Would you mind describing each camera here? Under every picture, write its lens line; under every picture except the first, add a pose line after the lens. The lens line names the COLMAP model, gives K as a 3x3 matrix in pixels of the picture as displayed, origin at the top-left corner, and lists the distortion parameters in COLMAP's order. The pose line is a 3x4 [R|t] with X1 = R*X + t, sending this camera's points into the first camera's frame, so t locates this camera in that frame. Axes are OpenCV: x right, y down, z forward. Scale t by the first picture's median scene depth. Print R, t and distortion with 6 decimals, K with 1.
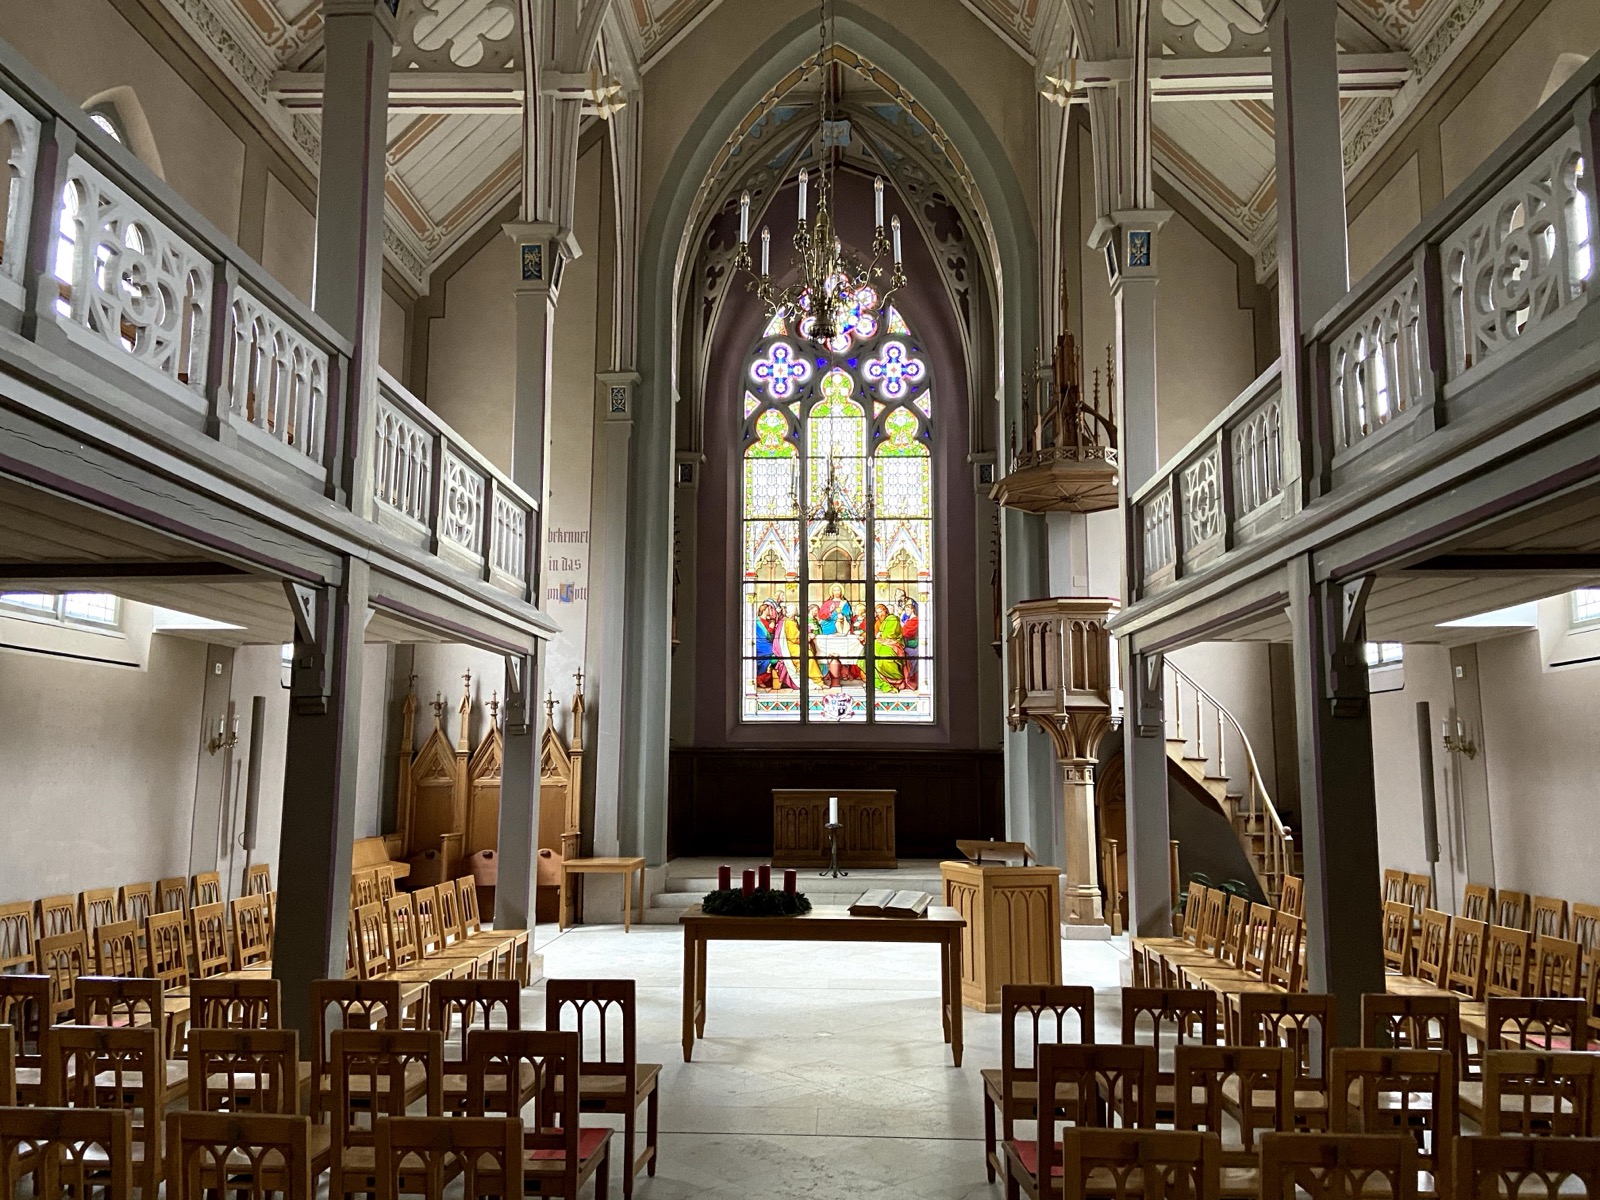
lens RADIAL K [[1189.7, 0, 799.0], [0, 1189.7, 585.3], [0, 0, 1]] dist [0.118787, -0.152372]
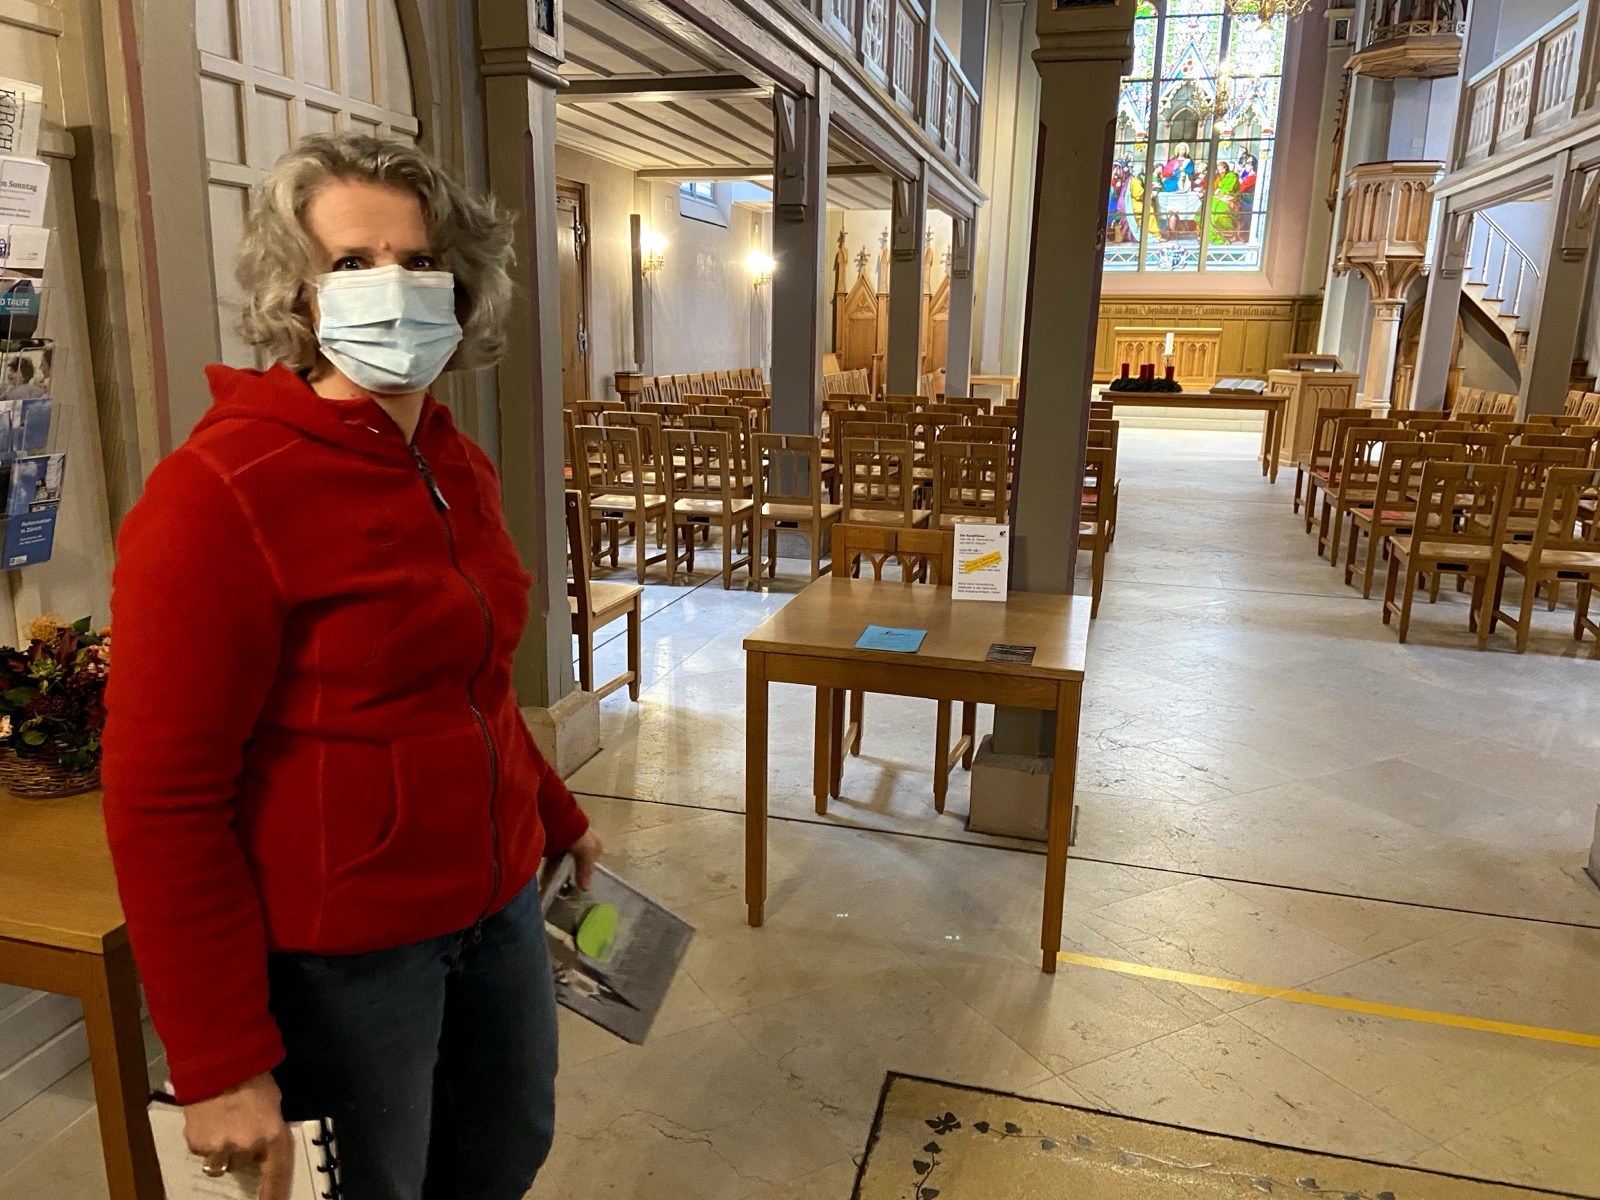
lens RADIAL K [[1189.7, 0, 799.0], [0, 1189.7, 585.3], [0, 0, 1]] dist [0.118787, -0.152372]
pose [[0.975447, 0.062672, -0.211128, -0.077058], [0.016877, 0.934564, 0.355394, -0.035004], [0.219586, -0.350231, 0.910560, -0.372346]]
